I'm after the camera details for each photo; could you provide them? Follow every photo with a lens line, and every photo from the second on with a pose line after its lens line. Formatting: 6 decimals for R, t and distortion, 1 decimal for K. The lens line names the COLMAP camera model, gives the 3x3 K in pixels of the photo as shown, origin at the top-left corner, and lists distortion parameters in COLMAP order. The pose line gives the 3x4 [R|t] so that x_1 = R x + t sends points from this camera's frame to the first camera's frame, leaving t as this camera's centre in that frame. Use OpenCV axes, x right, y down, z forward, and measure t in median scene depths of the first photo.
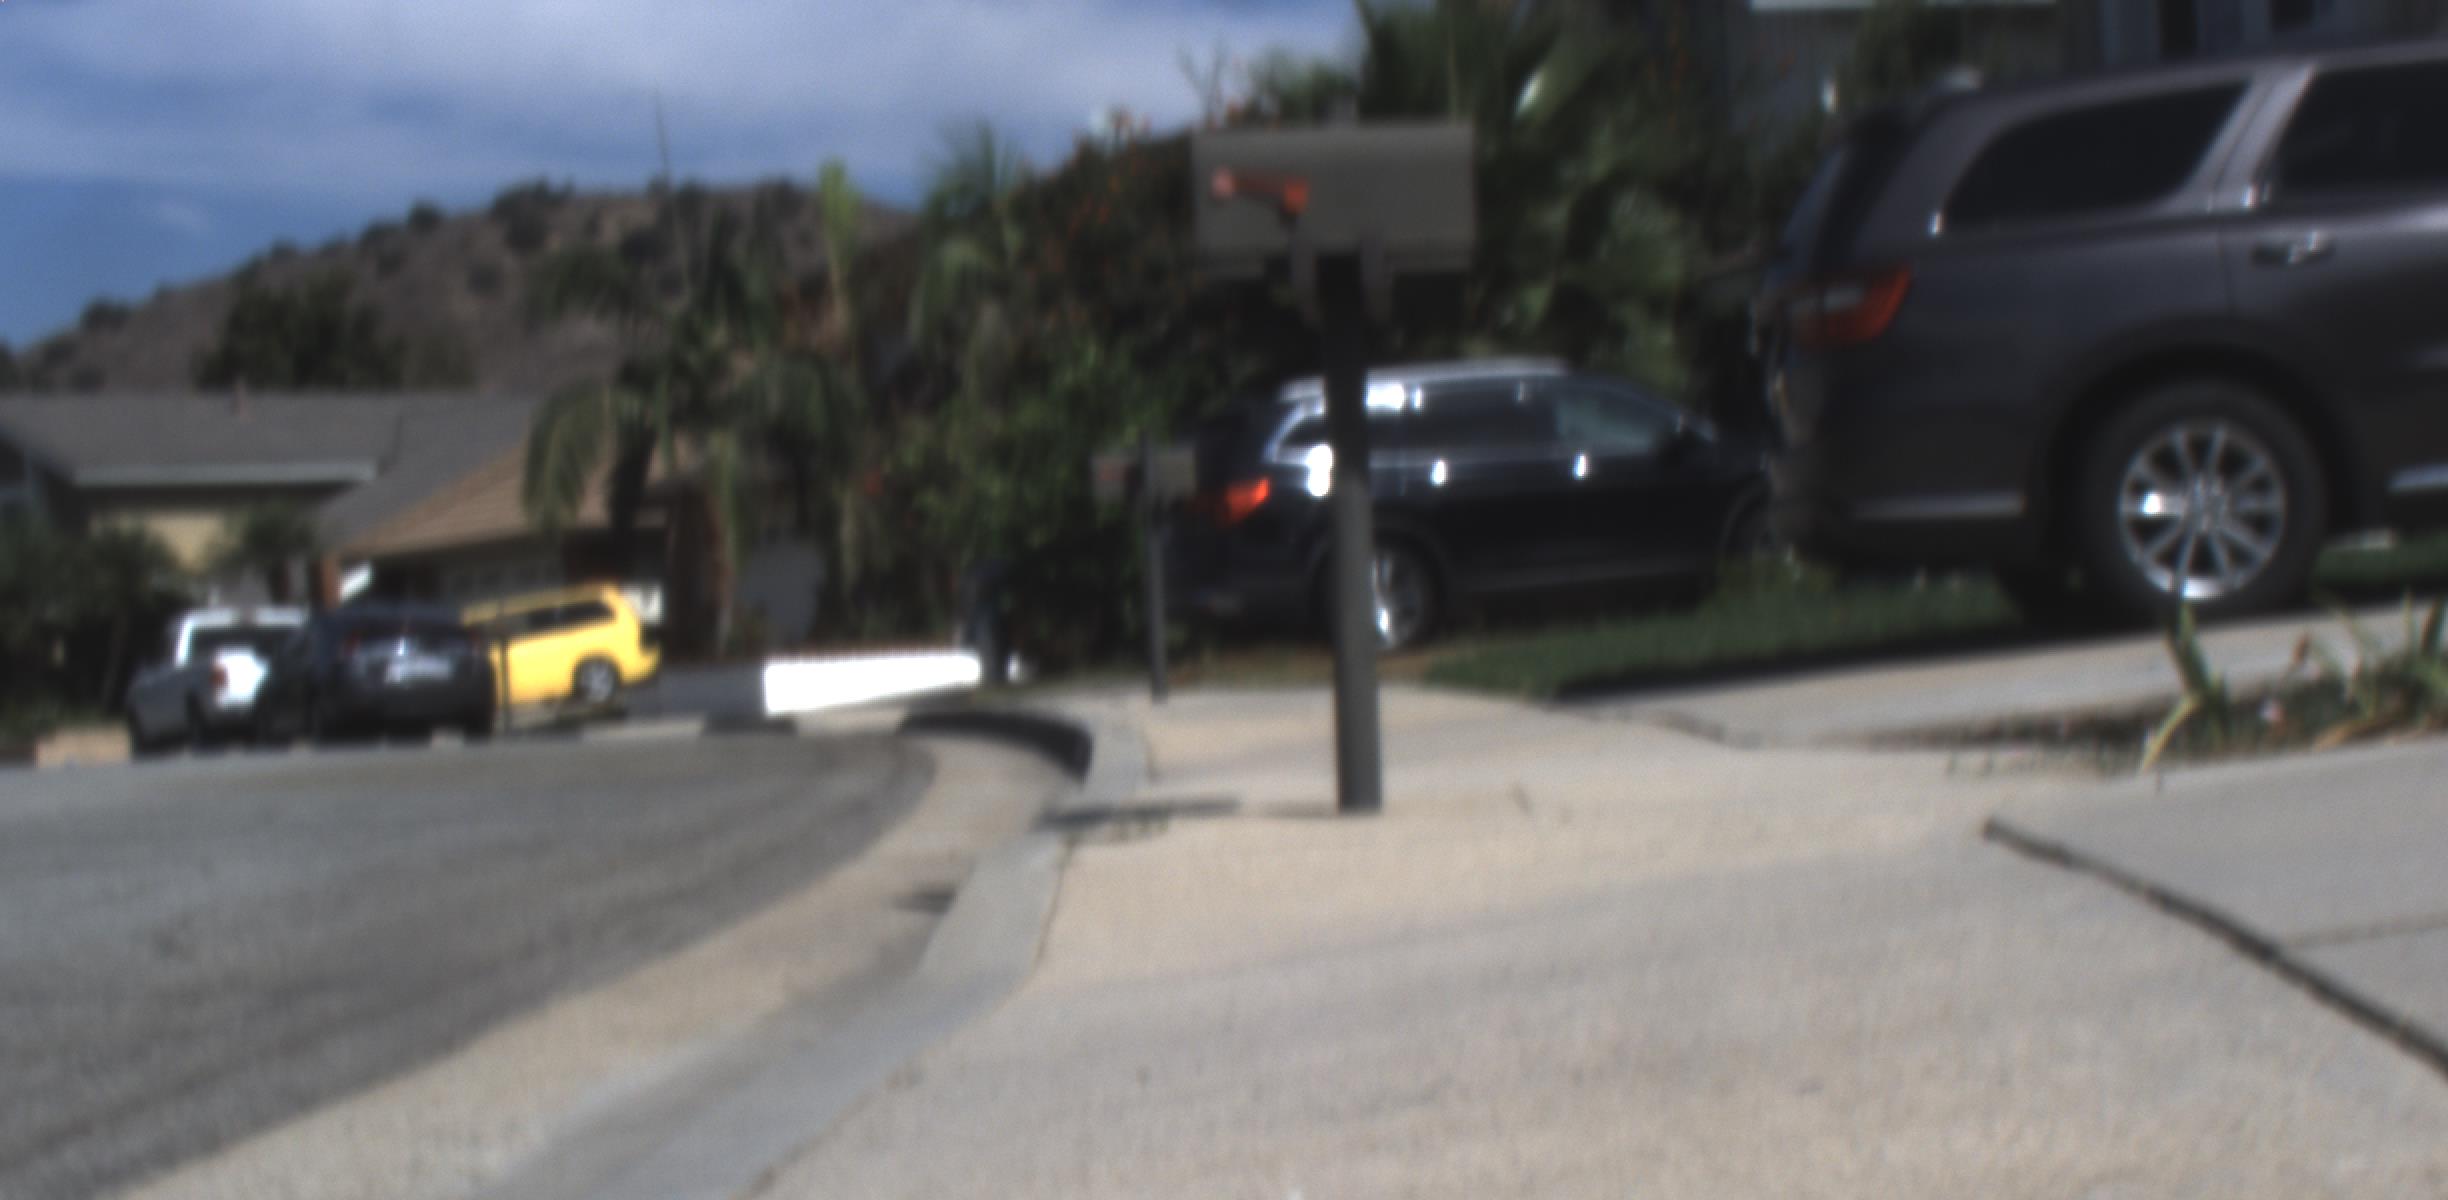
lens RADIAL K [[4741.0, 0, 1287.8], [0, 4741.0, 1026.0], [0, 0, 1]] dist [-0.186423, 0.814675]
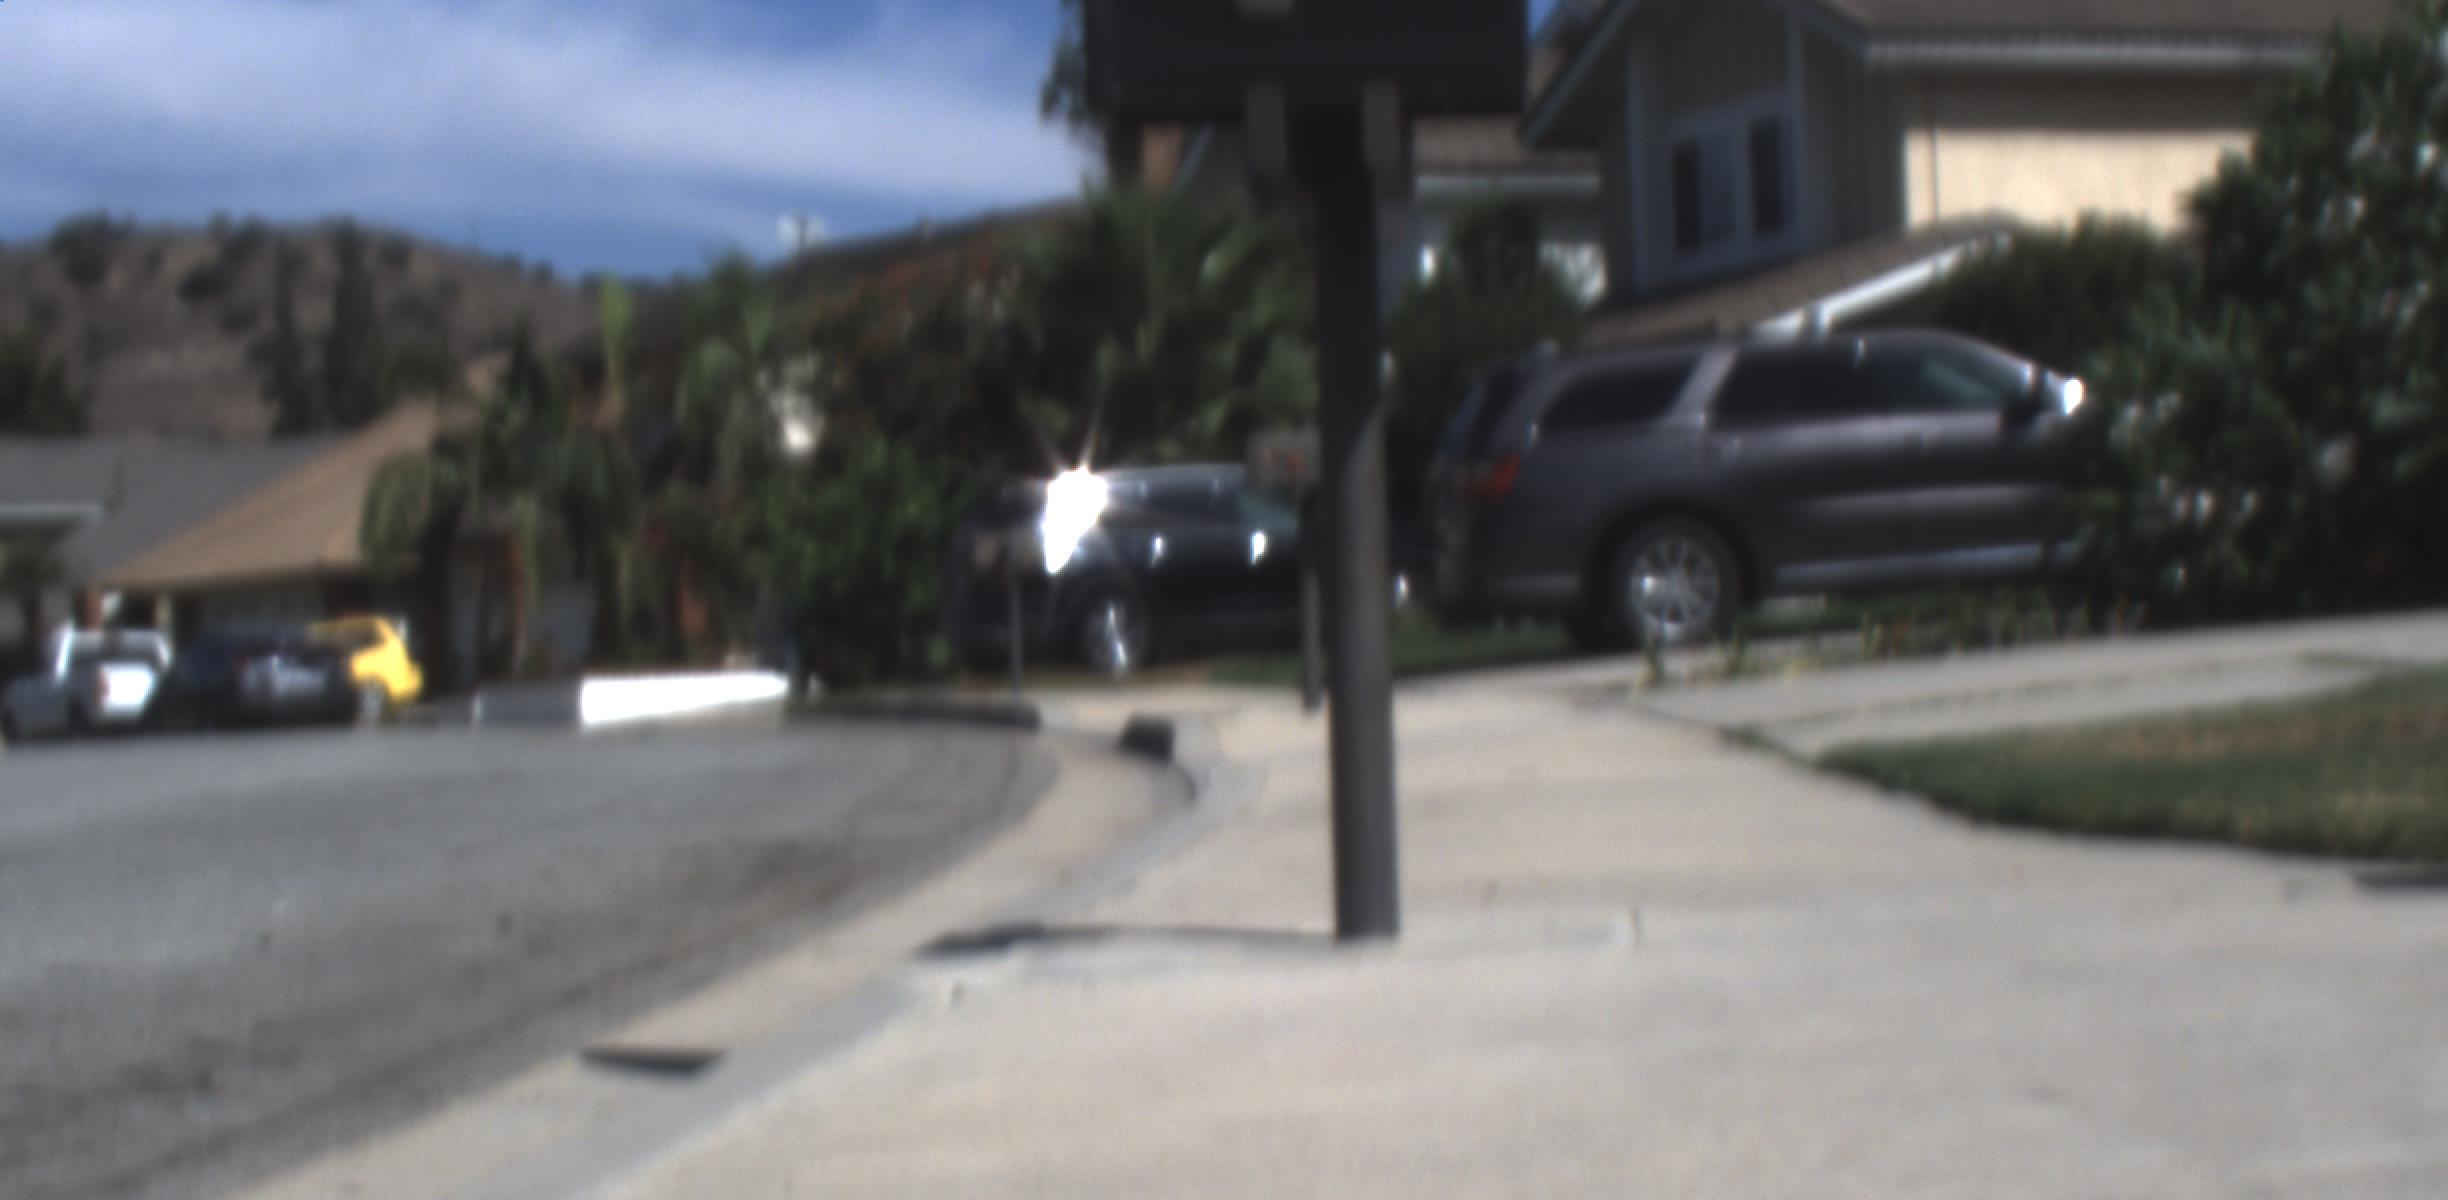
lens RADIAL K [[4741.0, 0, 1287.8], [0, 4741.0, 1026.0], [0, 0, 1]] dist [-0.186423, 0.814675]
pose [[0.995215, 0.008946, 0.097299, -0.054717], [-0.007963, 0.999913, -0.010489, 0.033220], [-0.097384, 0.009664, 0.995200, -0.333964]]
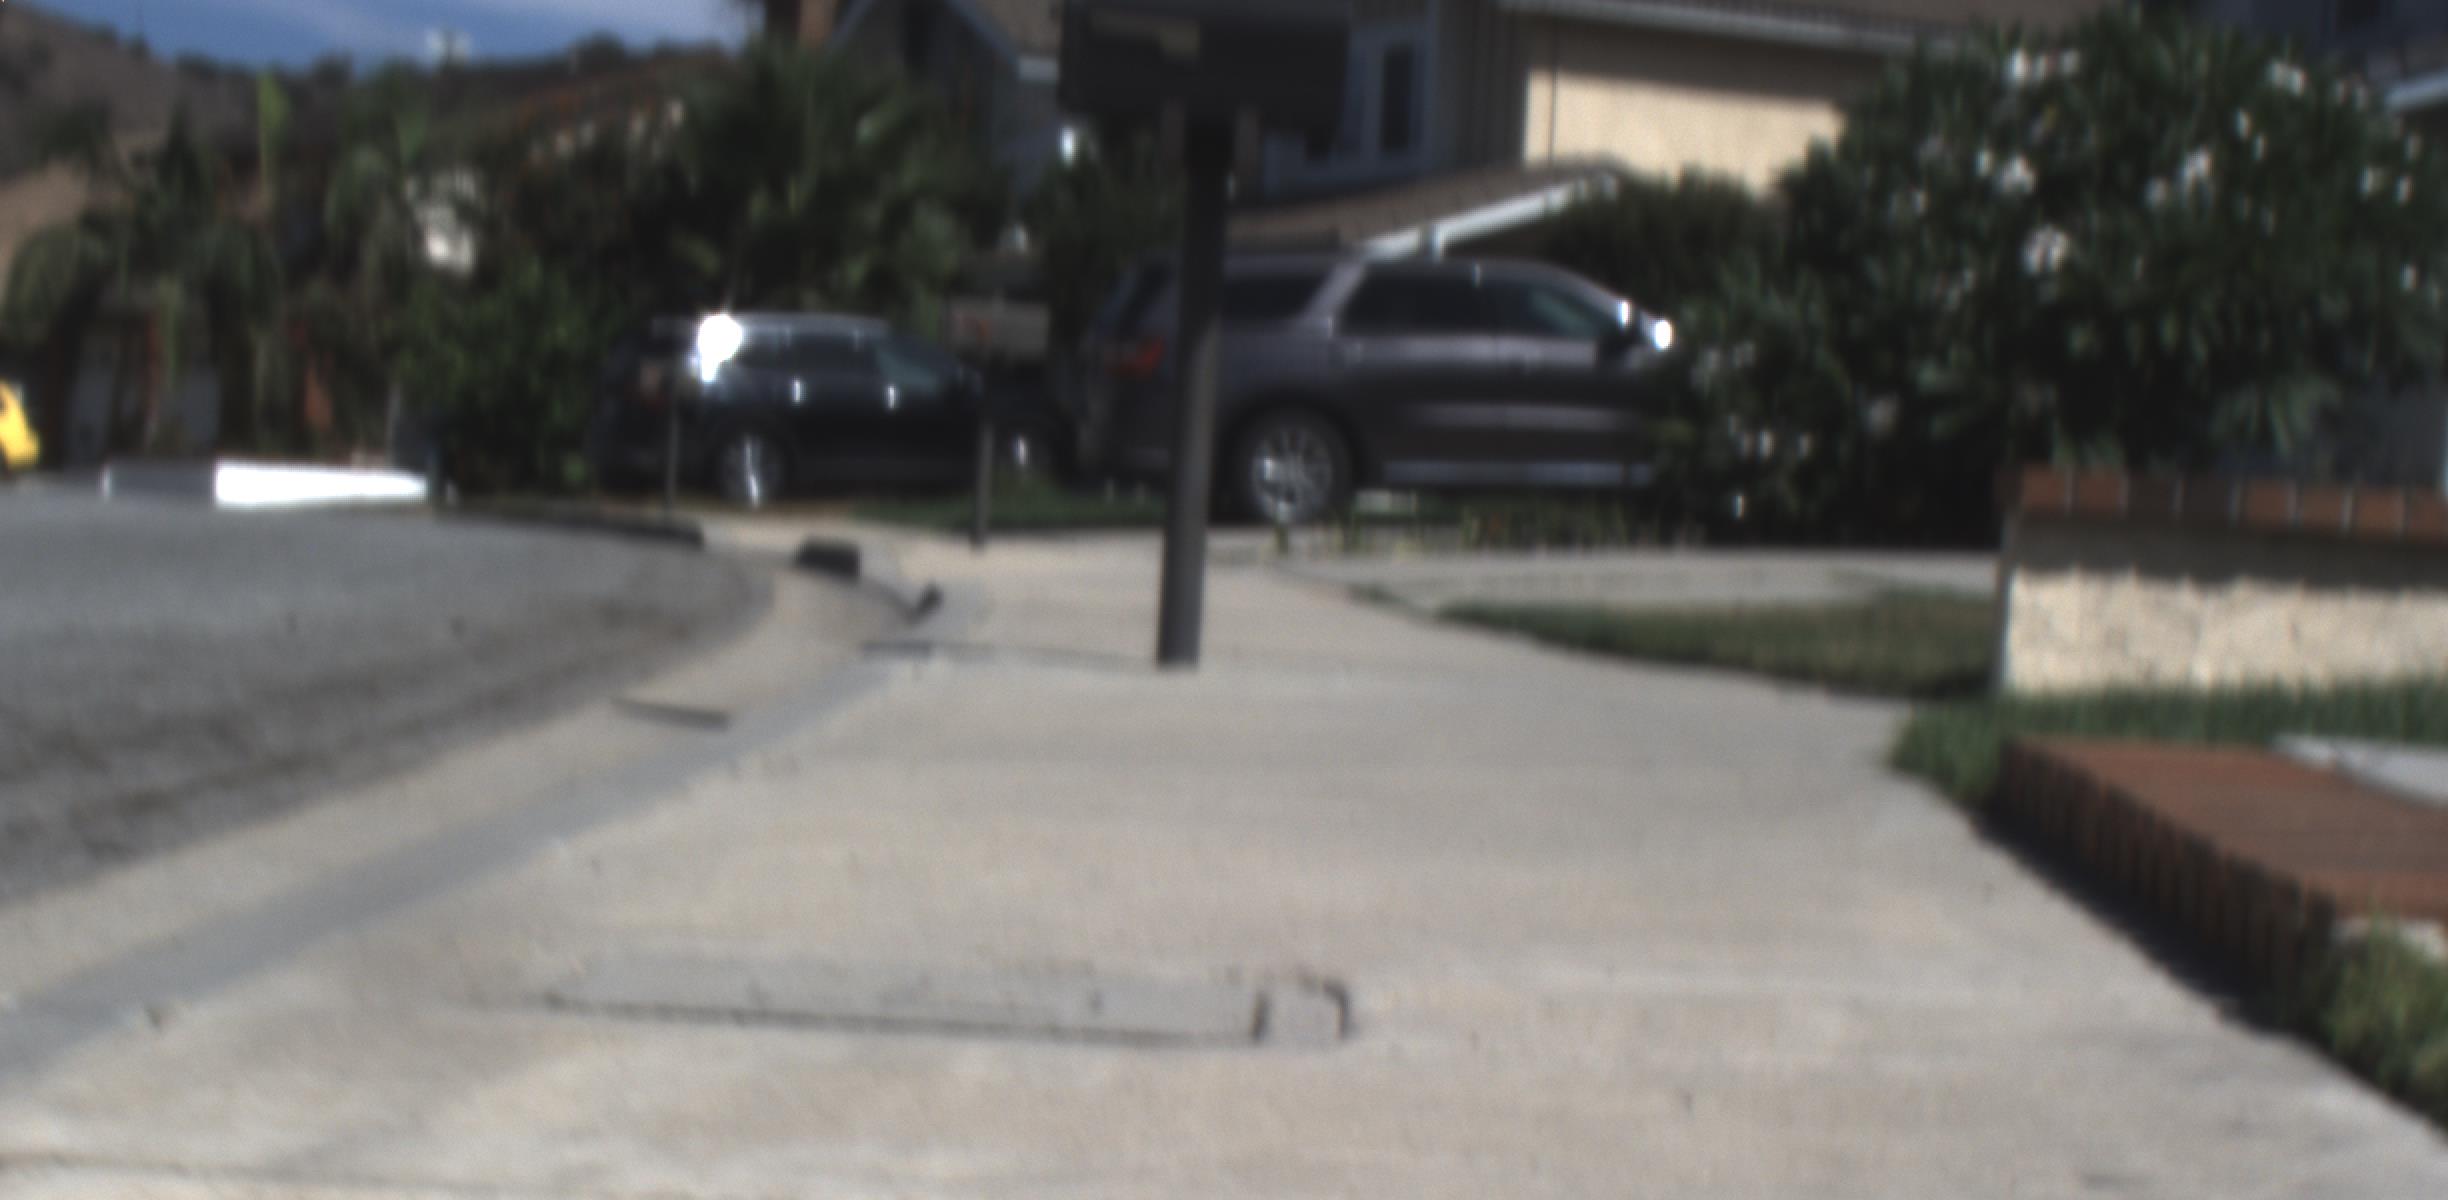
lens RADIAL K [[4741.0, 0, 1287.8], [0, 4741.0, 1026.0], [0, 0, 1]] dist [-0.186423, 0.814675]
pose [[0.975943, 0.093562, 0.196928, -0.076897], [-0.097495, 0.995182, 0.010352, 0.043885], [-0.195011, -0.029302, 0.980363, -0.413799]]
